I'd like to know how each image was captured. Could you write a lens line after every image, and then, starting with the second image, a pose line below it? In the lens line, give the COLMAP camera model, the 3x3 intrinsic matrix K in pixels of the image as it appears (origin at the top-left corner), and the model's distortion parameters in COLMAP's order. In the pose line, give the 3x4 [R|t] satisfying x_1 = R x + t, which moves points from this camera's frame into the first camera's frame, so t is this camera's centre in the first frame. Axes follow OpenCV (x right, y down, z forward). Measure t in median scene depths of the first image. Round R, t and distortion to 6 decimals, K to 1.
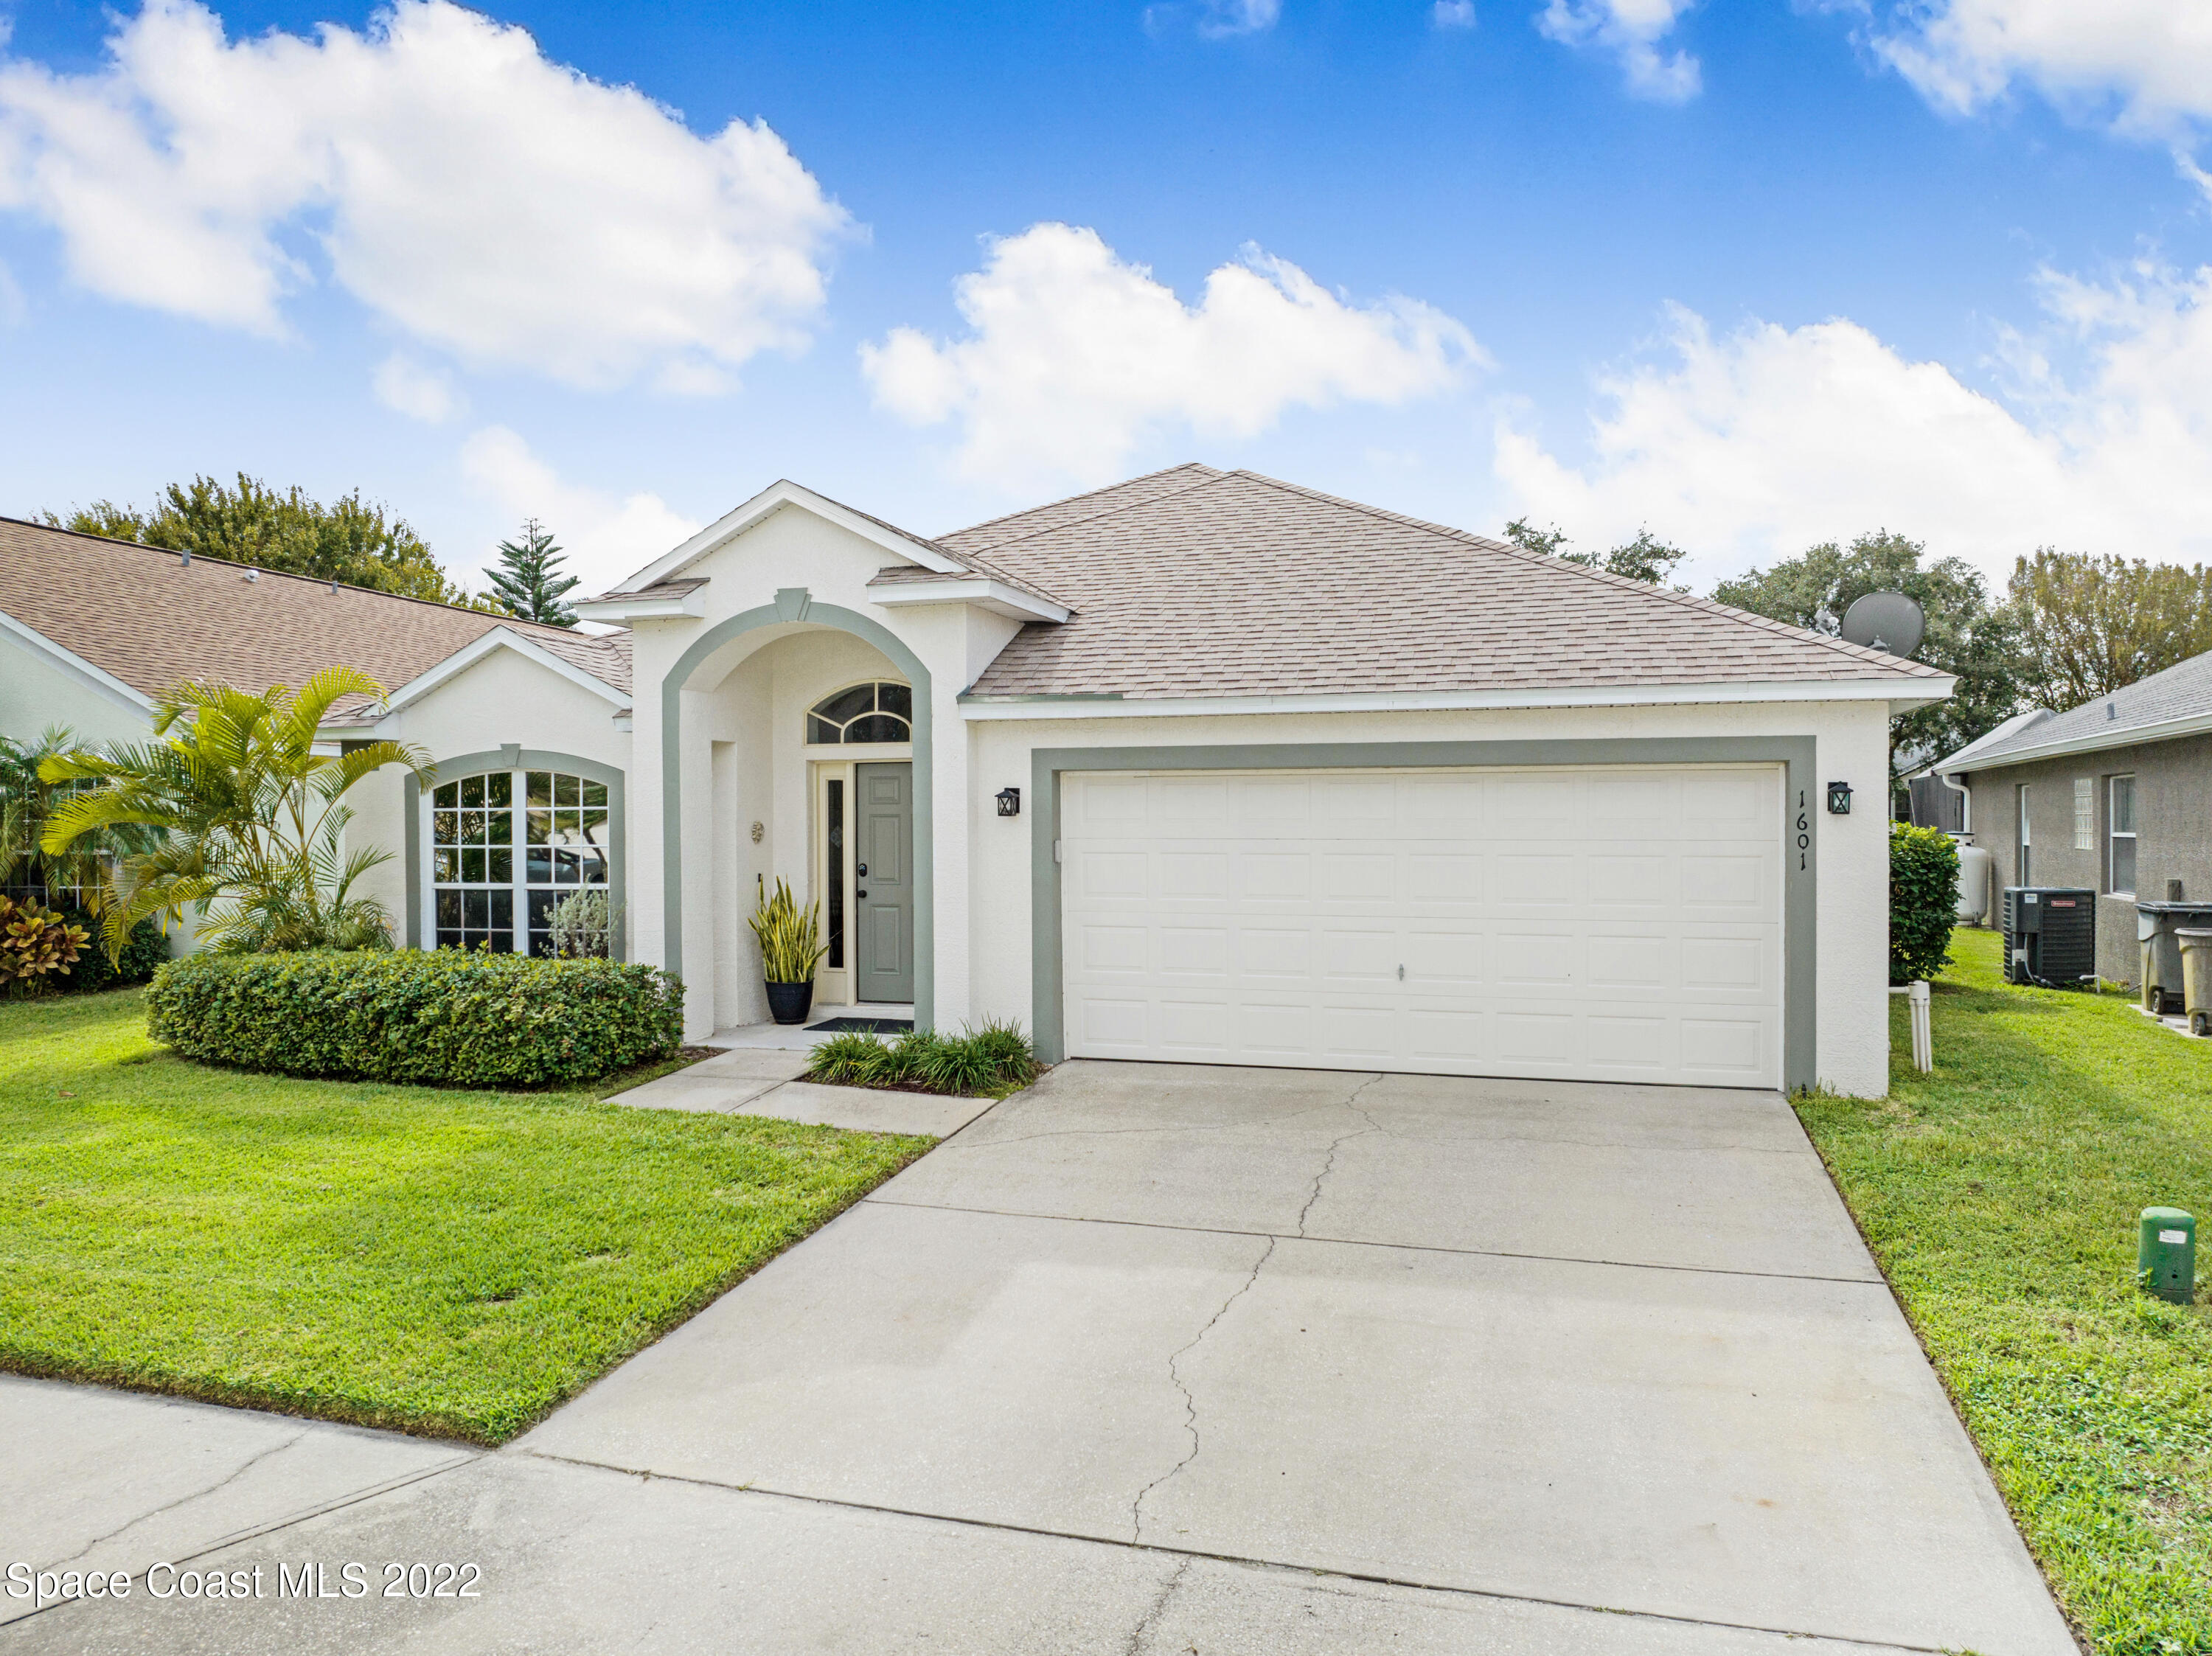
lens RADIAL K [[1586.8, 0, 1106.0], [0, 1586.8, 828.0], [0, 0, 1]] dist [-0.036675, -0.001692]
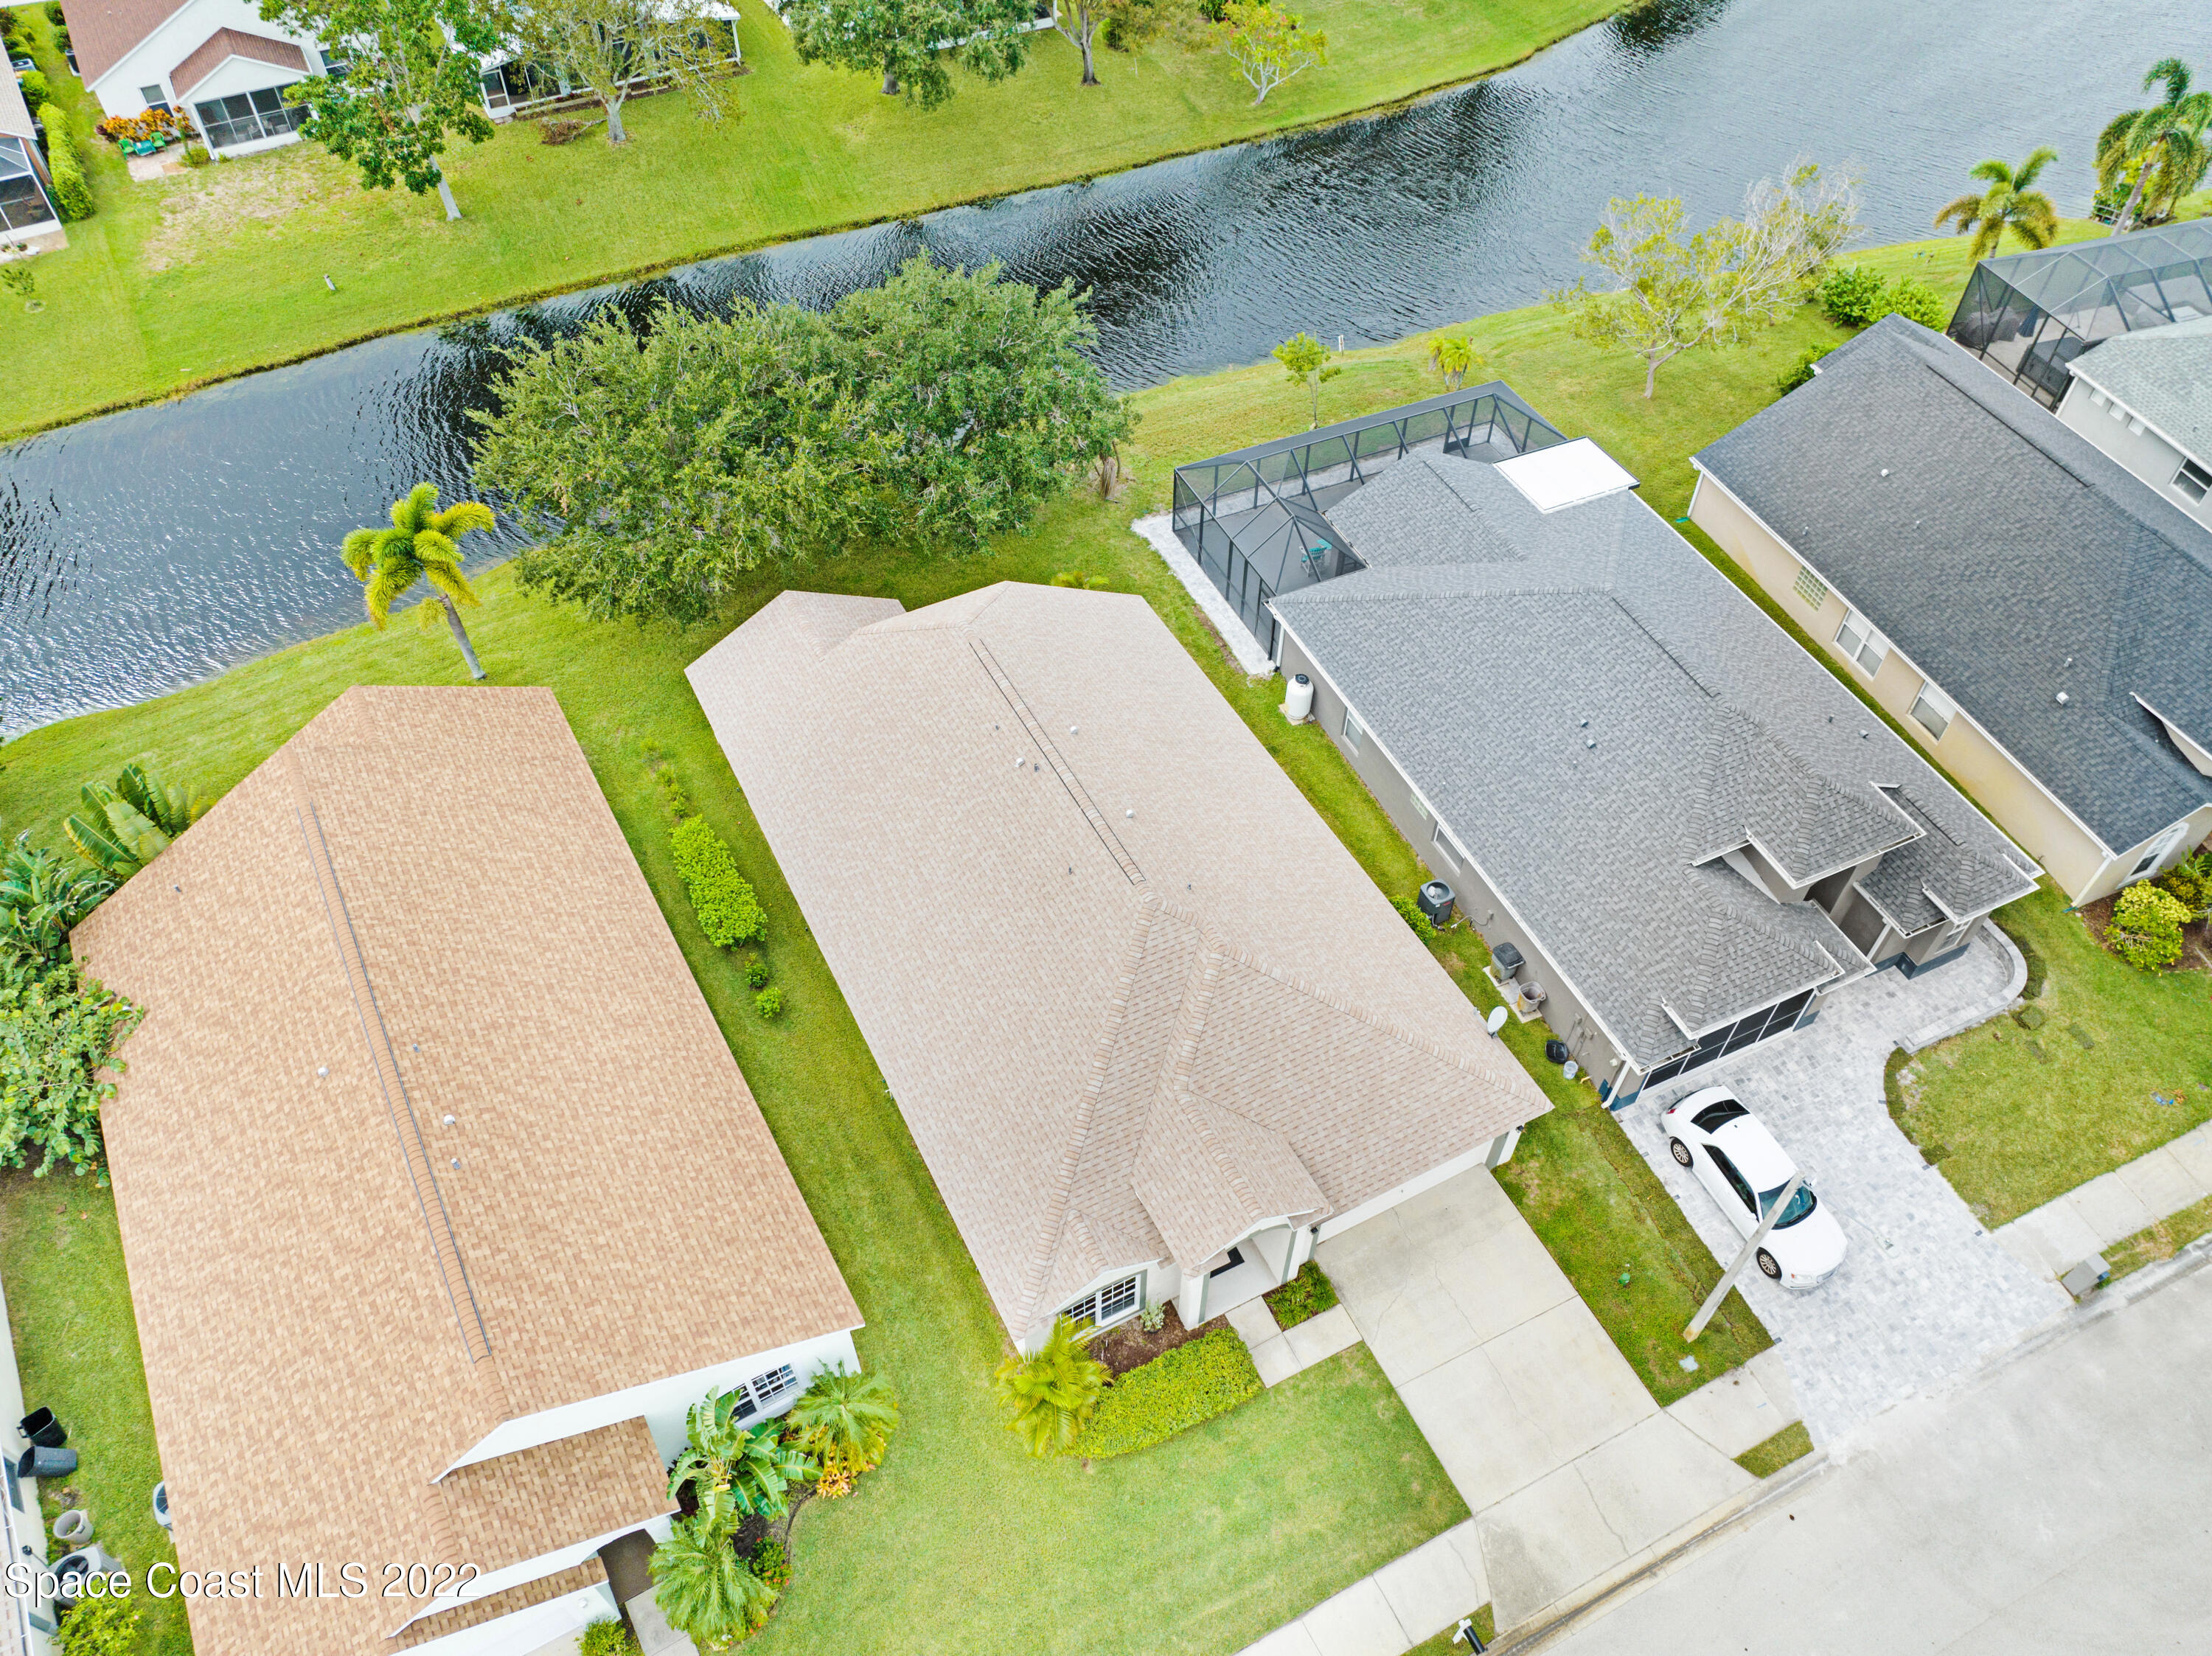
lens RADIAL K [[1538.6, 0, 1130.9], [0, 1538.6, 822.7], [0, 0, 1]] dist [-0.042369, 0.000739]
pose [[0.716823, -0.517074, 0.467760, -1.254792], [-0.008568, 0.664276, 0.747438, -2.662681], [-0.697203, -0.539789, 0.471738, 0.291279]]
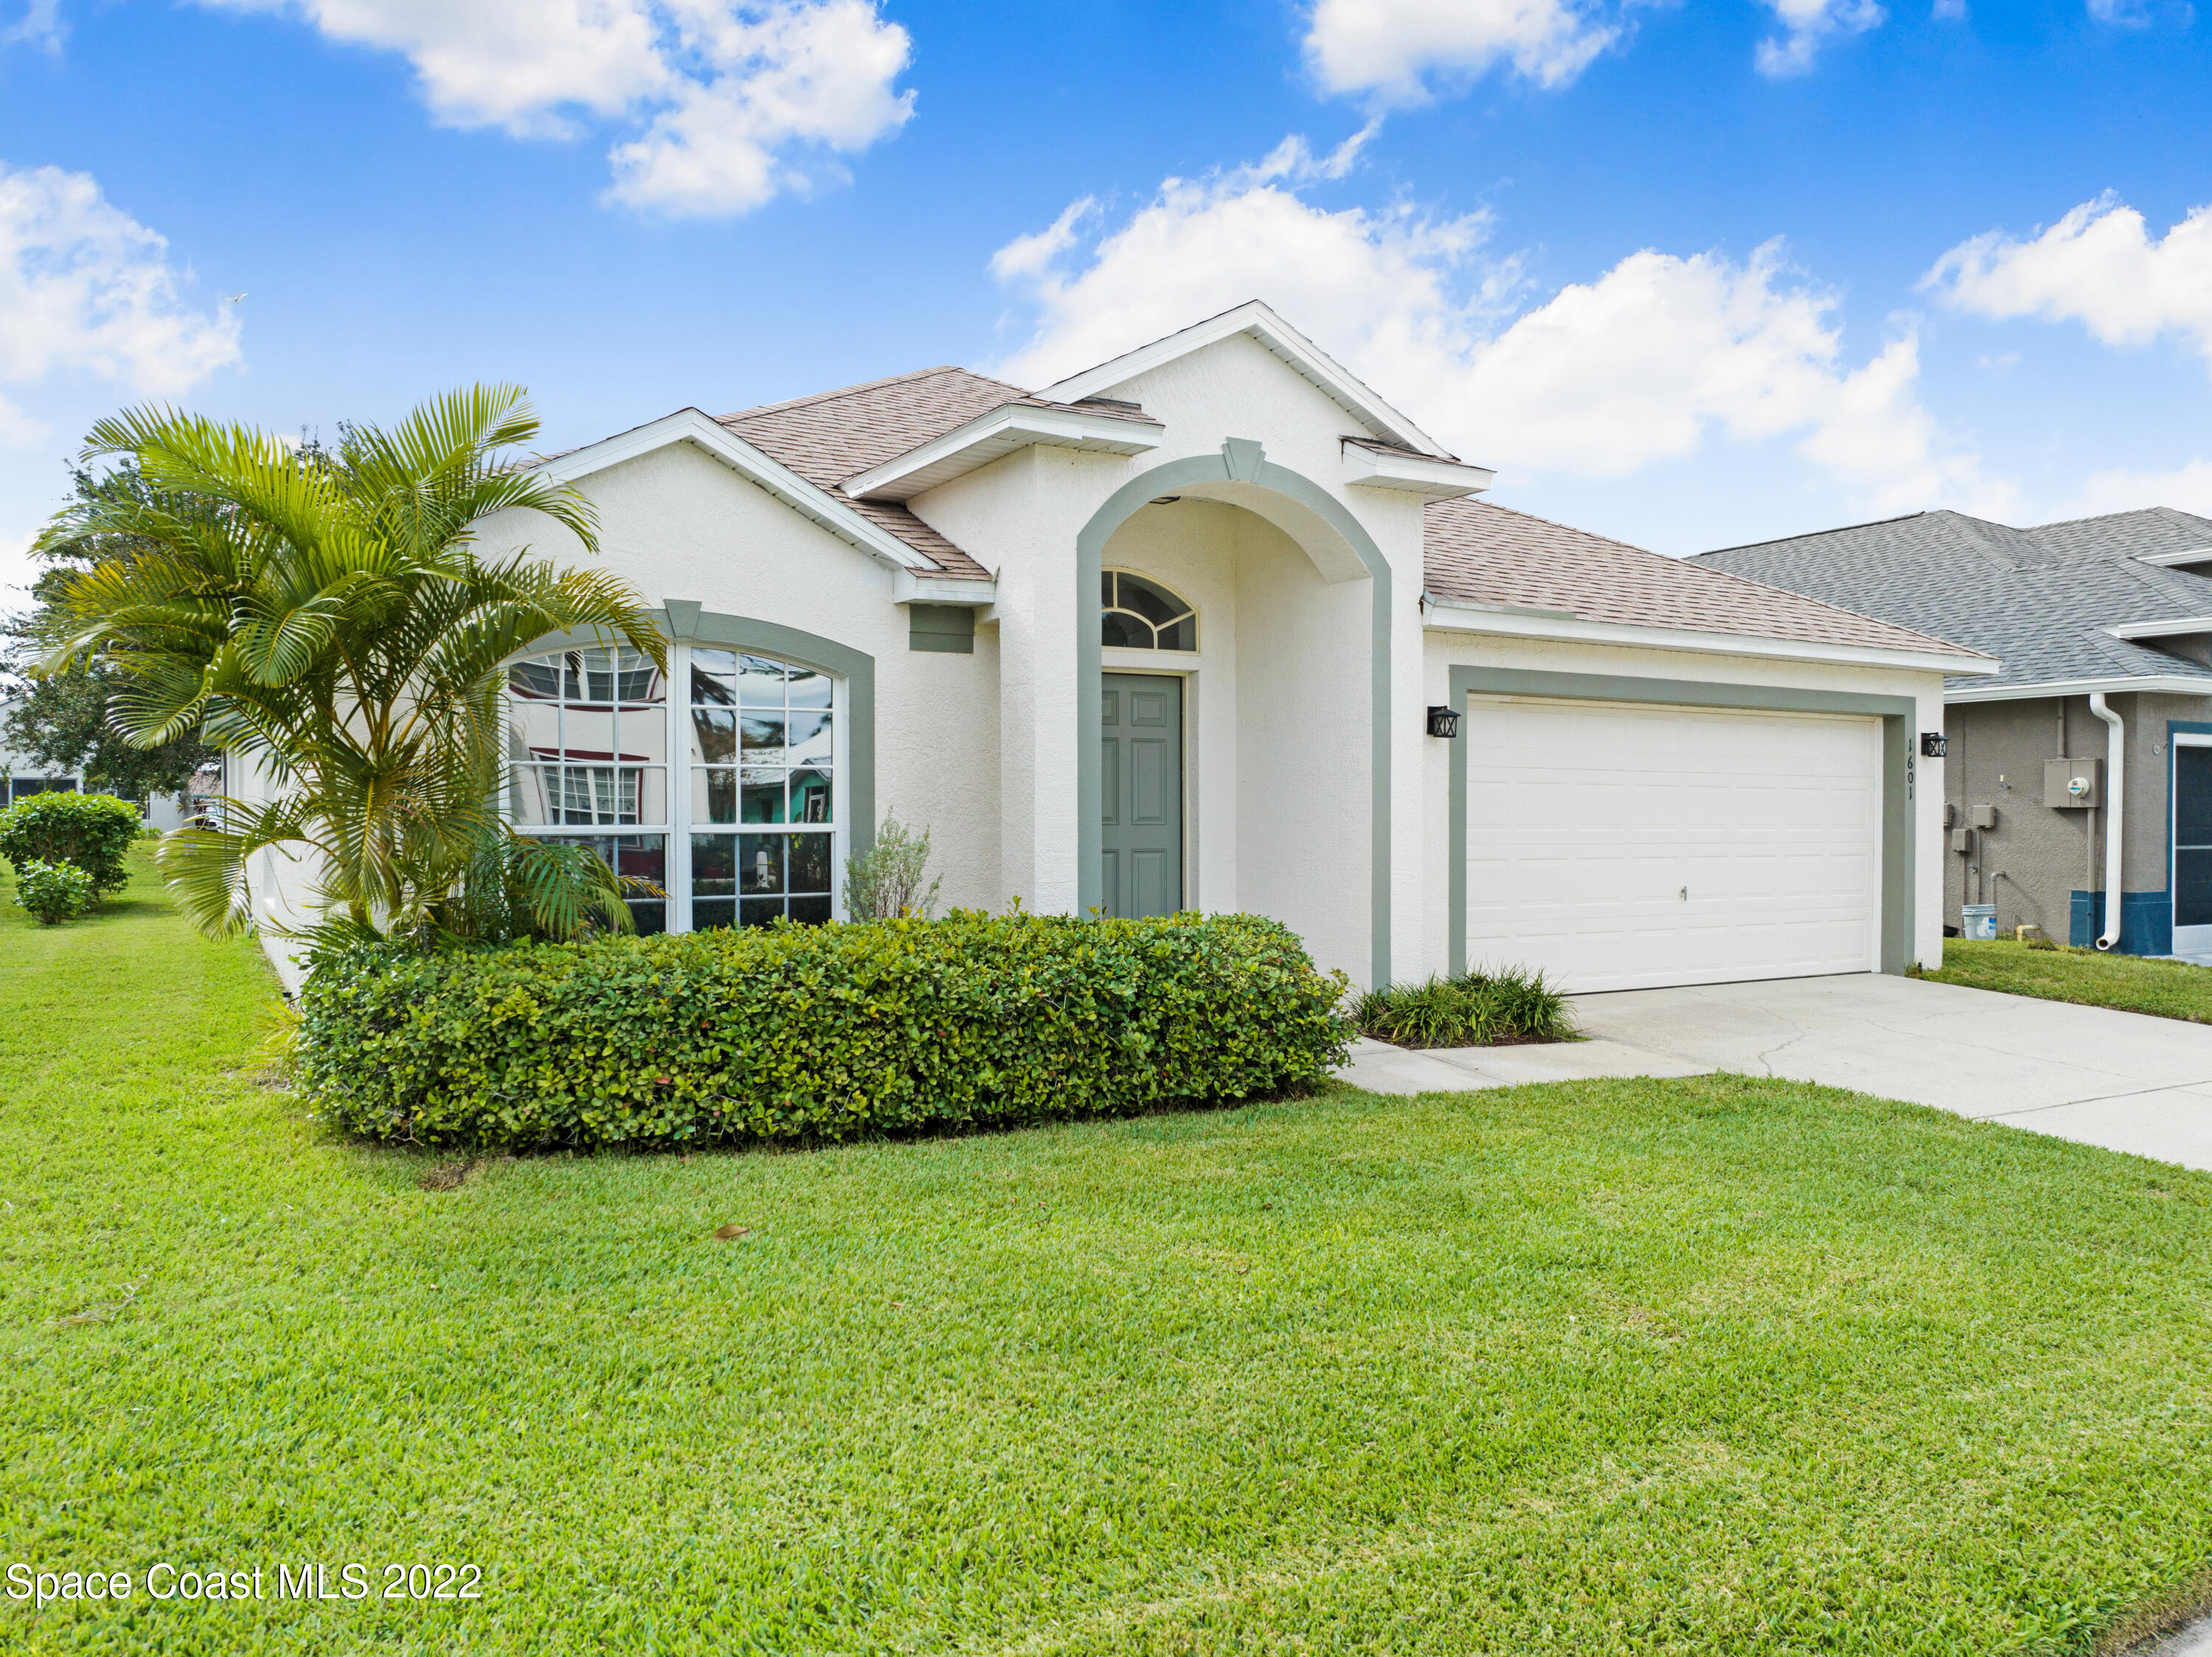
lens RADIAL K [[1562.2, 0, 1106.0], [0, 1562.2, 828.5], [0, 0, 1]] dist [-0.043229, 0.007955]
pose [[0.679544, 0.000014, 0.733635, -0.837383], [0.001911, 0.999997, -0.001789, 0.045120], [-0.733632, 0.002618, 0.679542, 0.537556]]
